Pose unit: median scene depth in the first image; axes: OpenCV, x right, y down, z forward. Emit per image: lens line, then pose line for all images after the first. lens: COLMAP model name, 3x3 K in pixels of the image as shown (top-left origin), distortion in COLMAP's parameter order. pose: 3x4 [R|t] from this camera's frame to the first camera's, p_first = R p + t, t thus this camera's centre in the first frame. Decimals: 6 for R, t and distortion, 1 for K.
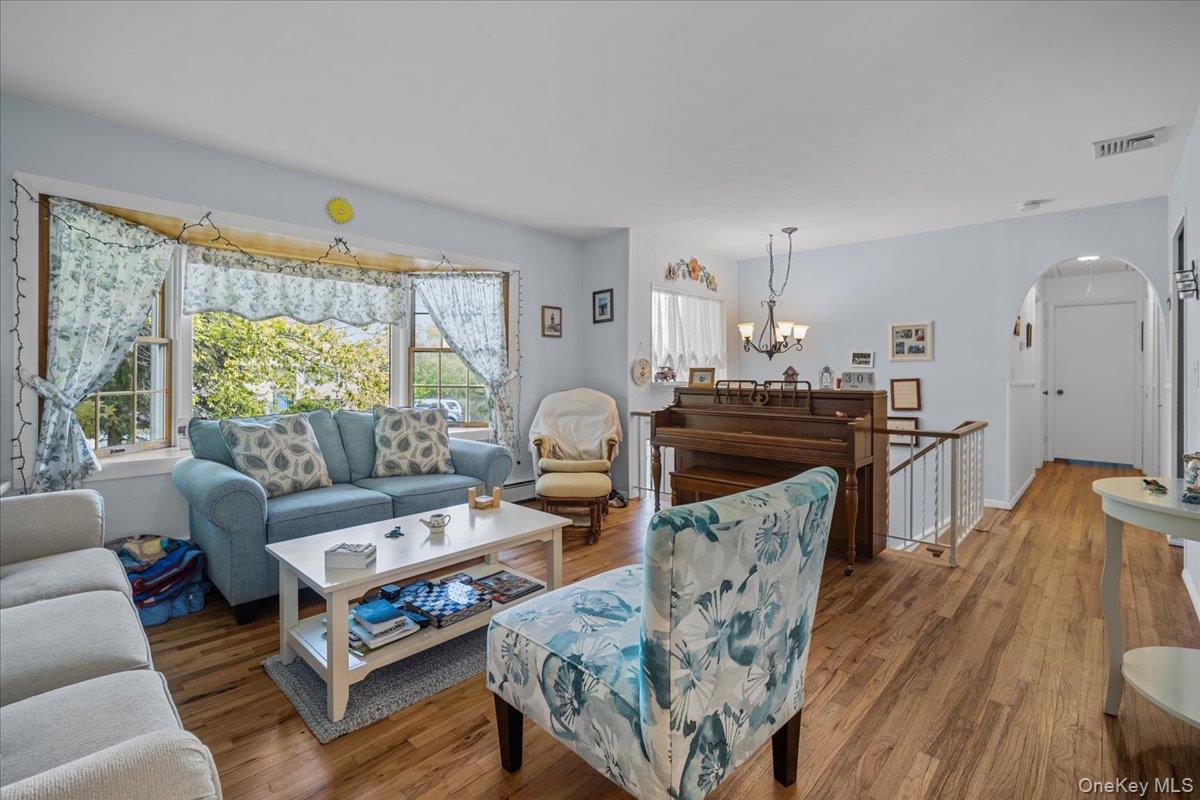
lens RADIAL K [[522.2, 0, 600.6], [0, 522.2, 389.6], [0, 0, 1]] dist [-0.006879, 0.000500]
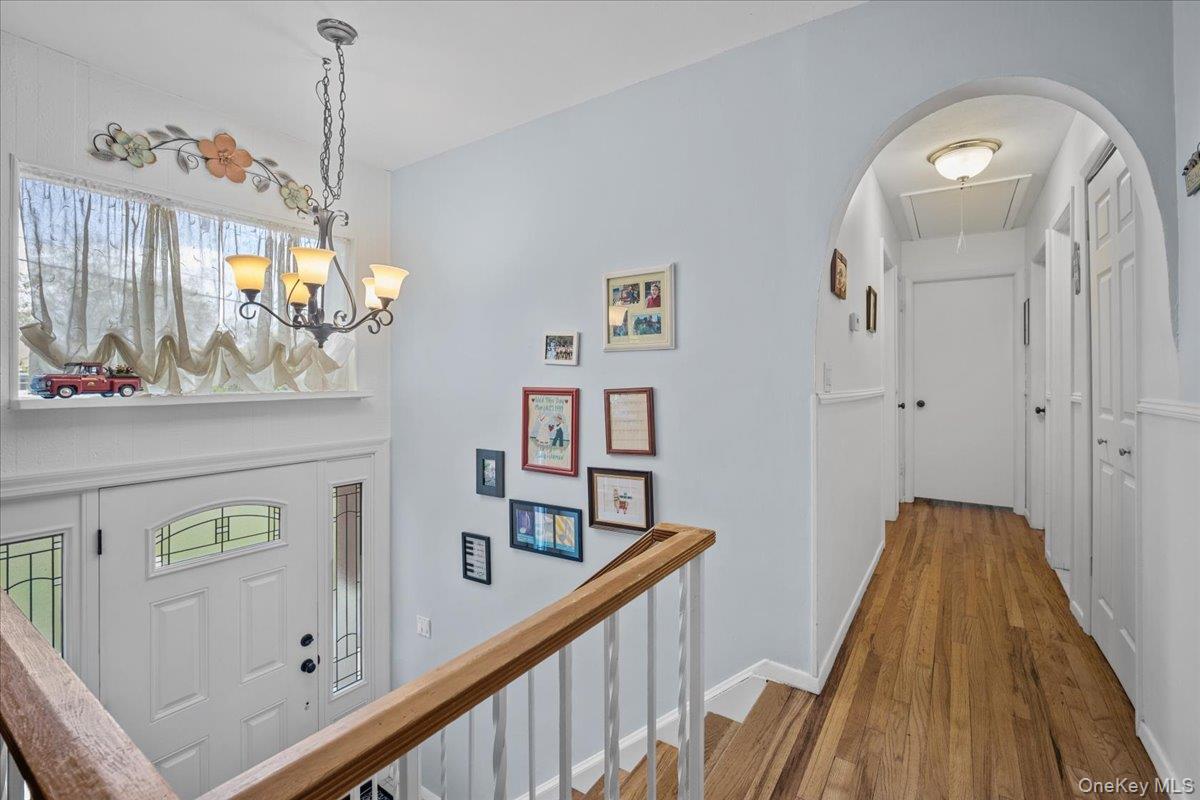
lens RADIAL K [[522.2, 0, 600.6], [0, 522.2, 389.6], [0, 0, 1]] dist [-0.006879, 0.000500]
pose [[0.984711, -0.006259, 0.174086, 0.473076], [0.008770, 0.999868, -0.013658, -0.013104], [-0.173977, 0.014976, 0.984636, 0.535236]]
